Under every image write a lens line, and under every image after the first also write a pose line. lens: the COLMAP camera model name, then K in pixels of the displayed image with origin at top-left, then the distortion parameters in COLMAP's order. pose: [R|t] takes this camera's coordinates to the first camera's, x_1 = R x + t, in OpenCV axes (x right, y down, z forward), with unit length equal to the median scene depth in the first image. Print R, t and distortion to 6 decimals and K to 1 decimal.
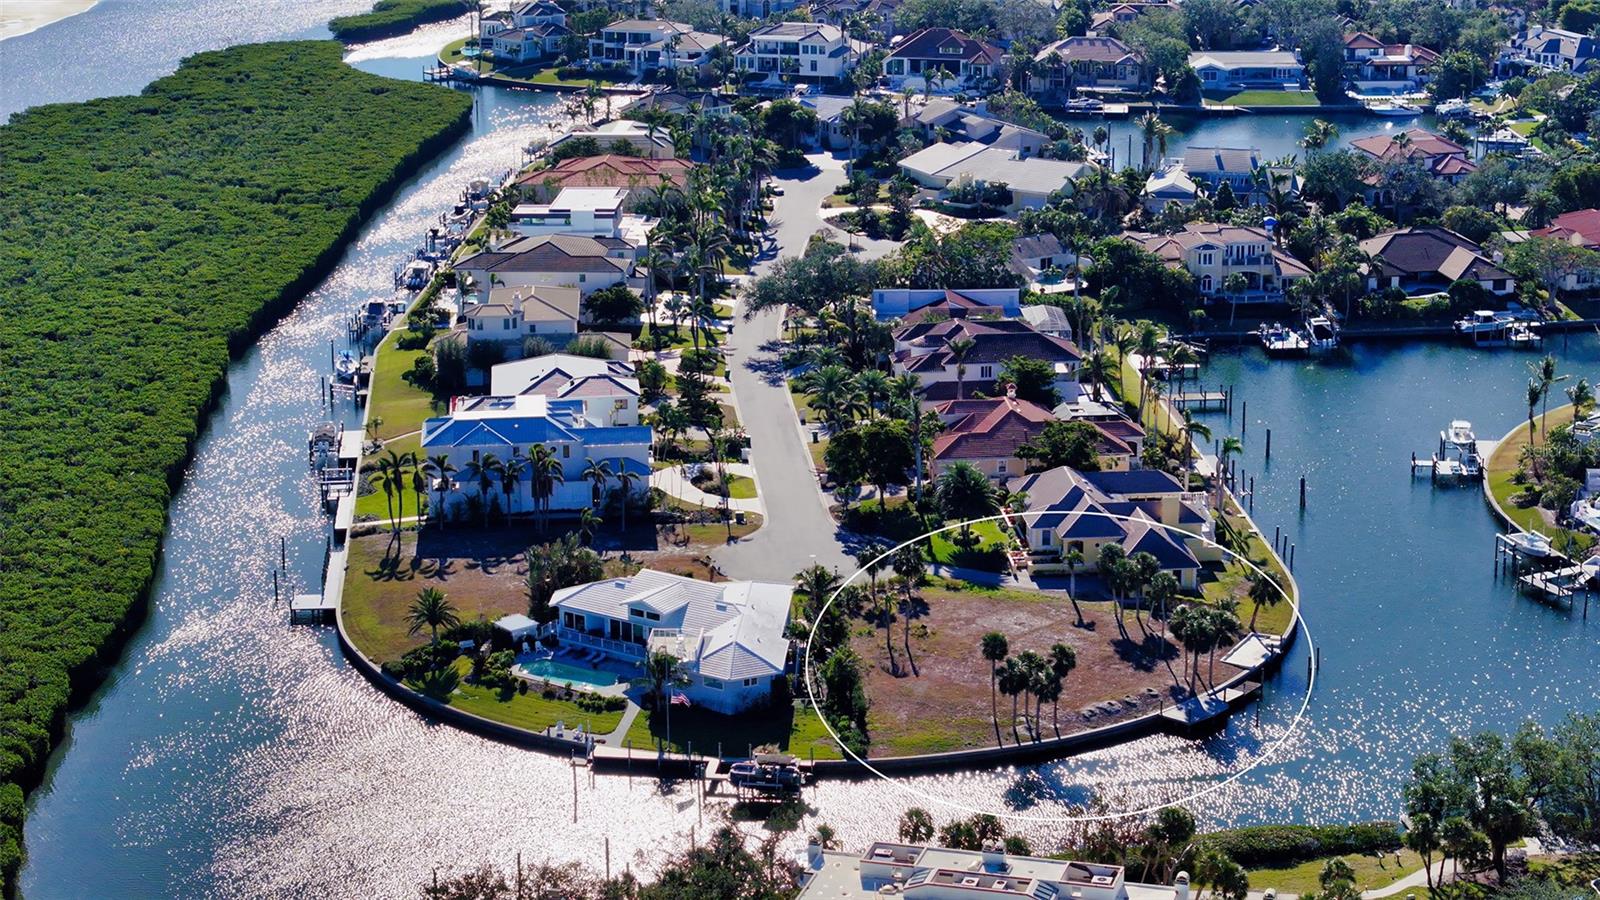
lens RADIAL K [[3250.2, 0, 802.0], [0, 3250.2, 451.4], [0, 0, 1]] dist [-0.168198, 0.000000]
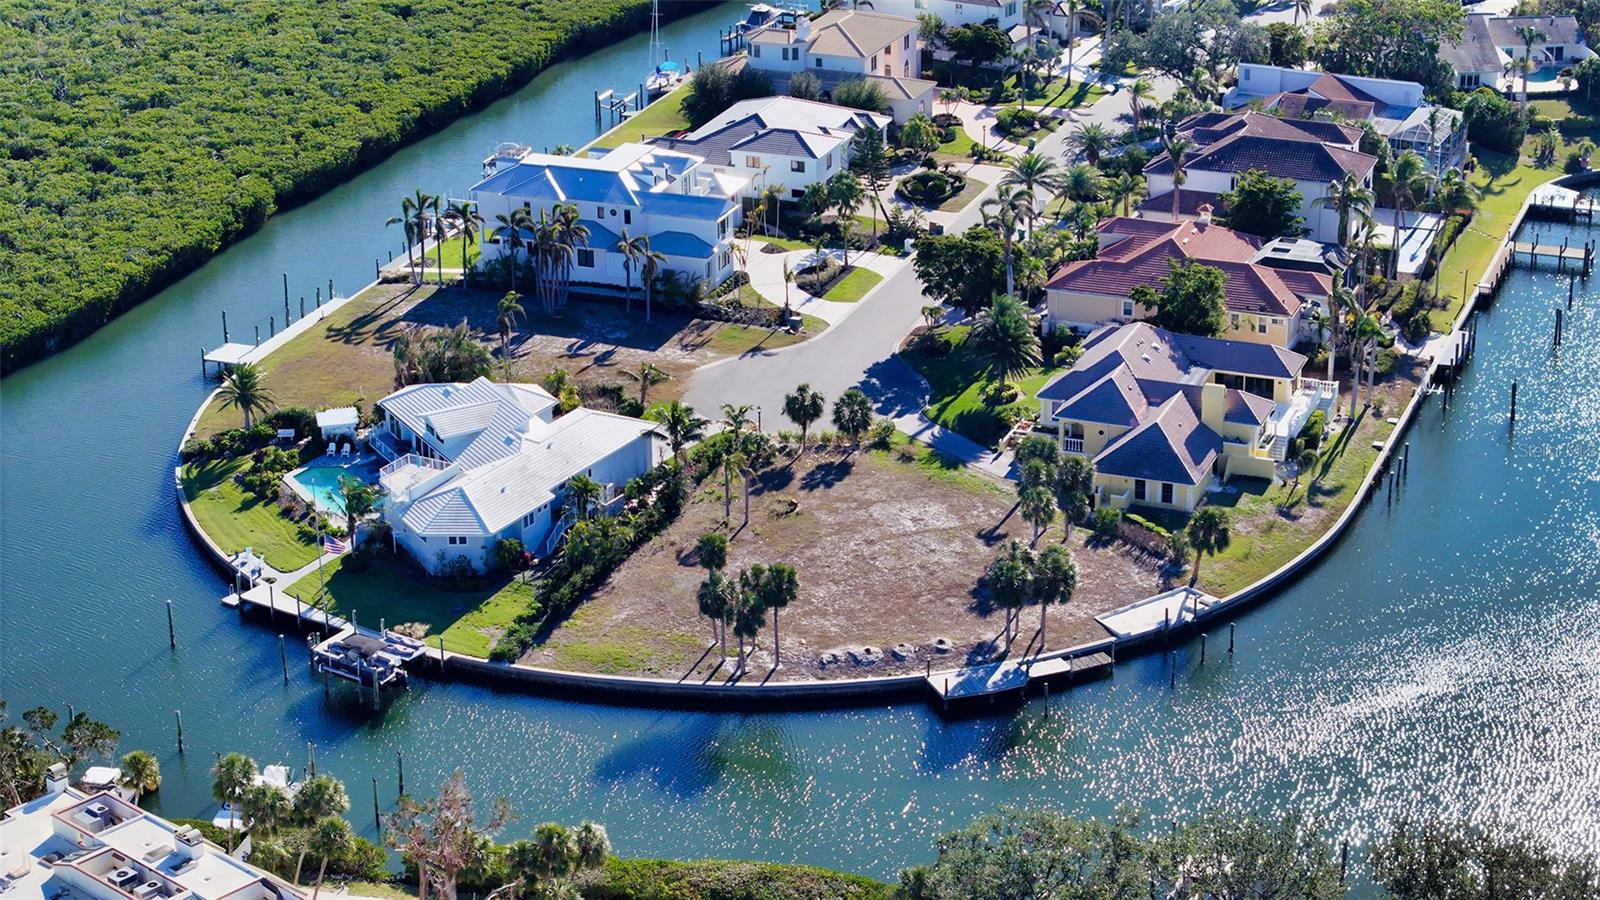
lens RADIAL K [[3250.2, 0, 800.0], [0, 3250.2, 446.0], [0, 0, 1]] dist [-0.168198, 0.000000]
pose [[0.896620, 0.161676, -0.412229, 0.330355], [-0.118567, 0.984625, 0.128280, -0.055811], [0.426631, -0.066141, 0.902004, 0.263207]]
